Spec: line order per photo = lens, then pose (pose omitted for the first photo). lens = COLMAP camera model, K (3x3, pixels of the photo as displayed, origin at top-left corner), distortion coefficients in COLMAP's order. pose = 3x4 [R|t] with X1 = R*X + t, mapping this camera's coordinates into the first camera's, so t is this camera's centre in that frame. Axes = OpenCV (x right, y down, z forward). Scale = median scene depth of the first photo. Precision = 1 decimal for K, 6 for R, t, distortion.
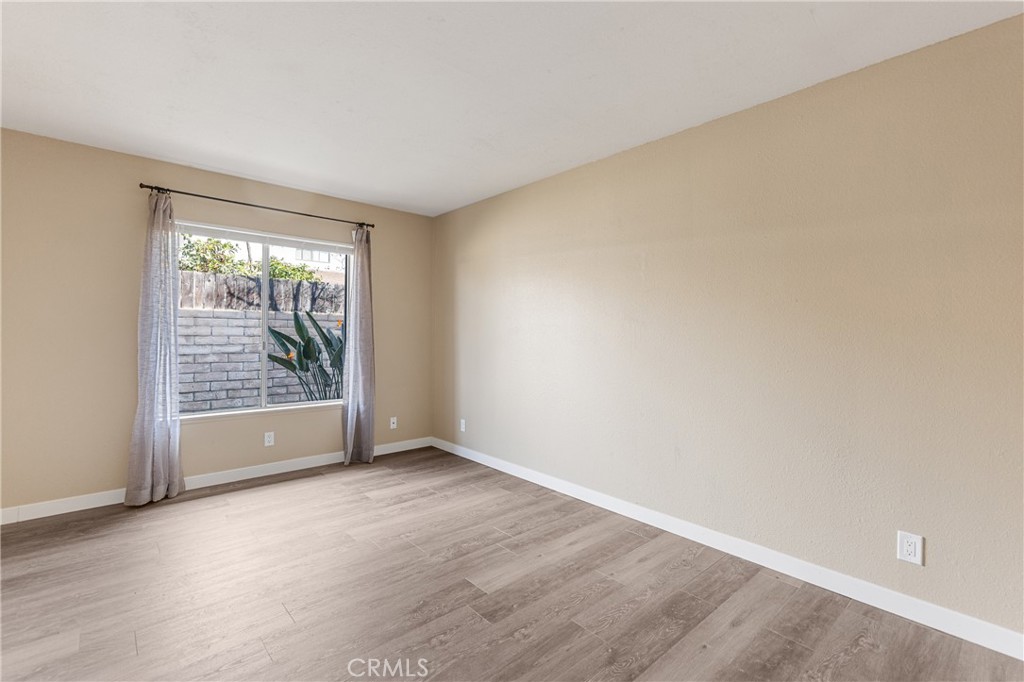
lens RADIAL K [[445.7, 0, 512.0], [0, 445.7, 341.0], [0, 0, 1]] dist [0.000494, -0.000530]
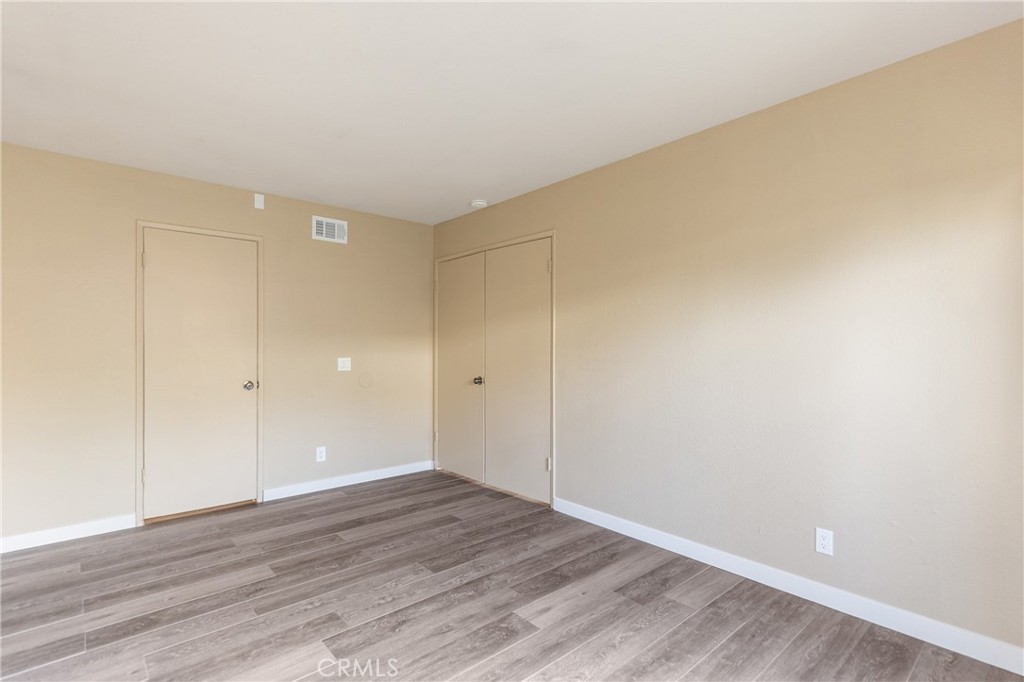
lens RADIAL K [[485.7, 0, 512.0], [0, 485.7, 341.0], [0, 0, 1]] dist [0.000436, 0.000024]
pose [[-0.999806, -0.012836, 0.014966, -0.256822], [-0.012743, 0.999899, 0.006296, -0.022716], [-0.015045, 0.006104, -0.999868, 1.143368]]
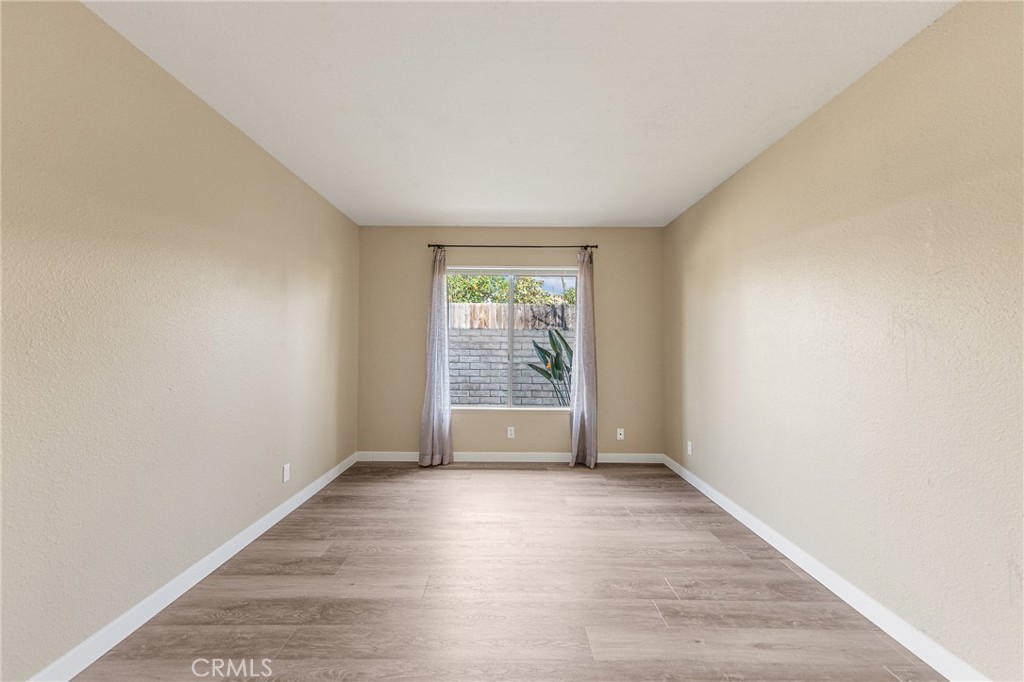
lens RADIAL K [[389.6, 0, 512.0], [0, 389.6, 341.0], [0, 0, 1]] dist [0.000774, -0.000099]
pose [[0.746315, -0.014897, -0.665426, 0.187472], [-0.009658, 0.999402, -0.033205, 0.003107], [0.665523, 0.031208, 0.745725, 0.201925]]
